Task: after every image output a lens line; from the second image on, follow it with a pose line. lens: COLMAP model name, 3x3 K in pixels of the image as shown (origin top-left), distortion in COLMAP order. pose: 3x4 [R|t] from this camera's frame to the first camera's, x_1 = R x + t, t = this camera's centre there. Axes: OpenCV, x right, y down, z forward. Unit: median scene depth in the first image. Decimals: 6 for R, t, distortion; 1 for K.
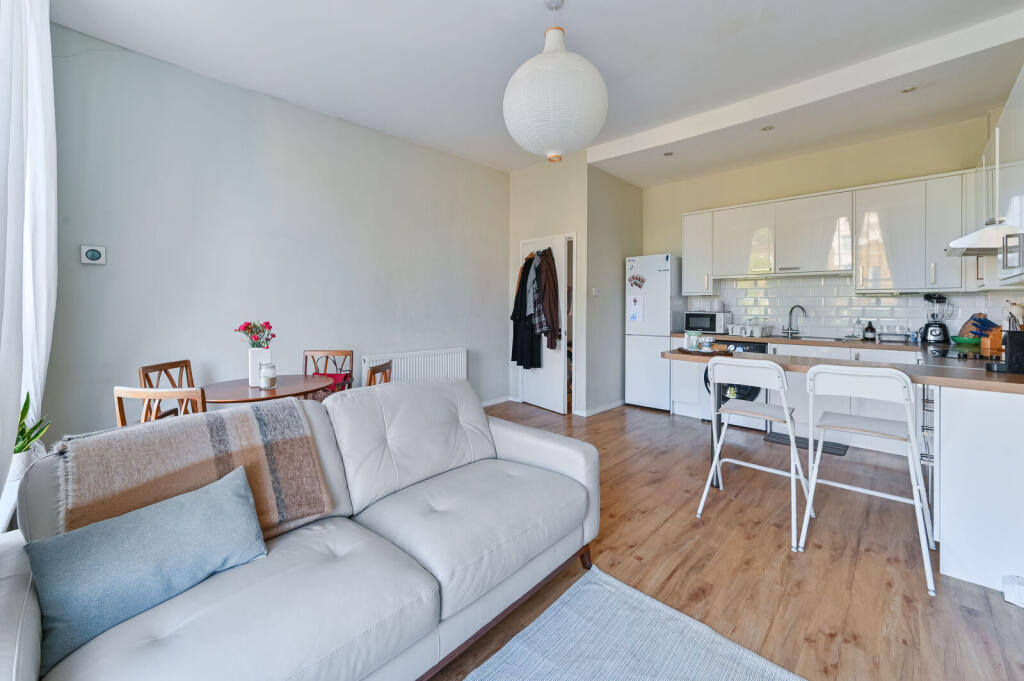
lens RADIAL K [[418.0, 0, 519.6], [0, 418.0, 306.2], [0, 0, 1]] dist [0.000567, 0.000149]
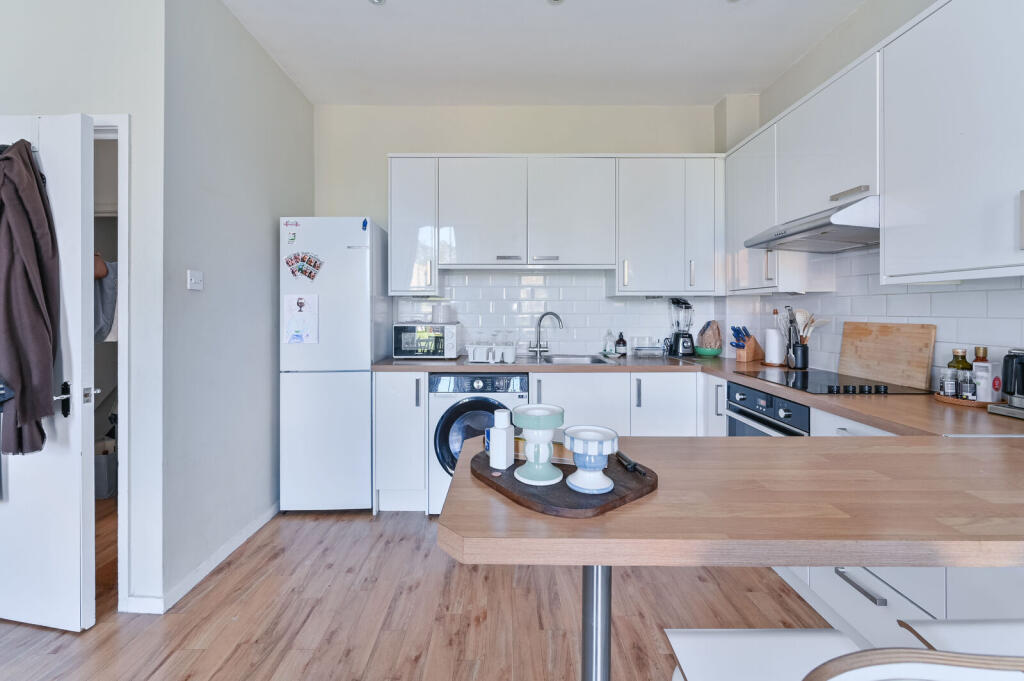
lens RADIAL K [[424.5, 0, 509.5], [0, 424.5, 314.0], [0, 0, 1]] dist [0.000703, 0.000052]
pose [[0.740288, -0.006897, 0.672255, 0.131064], [0.003615, 0.999974, 0.006279, -0.003548], [-0.672281, -0.002218, 0.740293, 0.499947]]
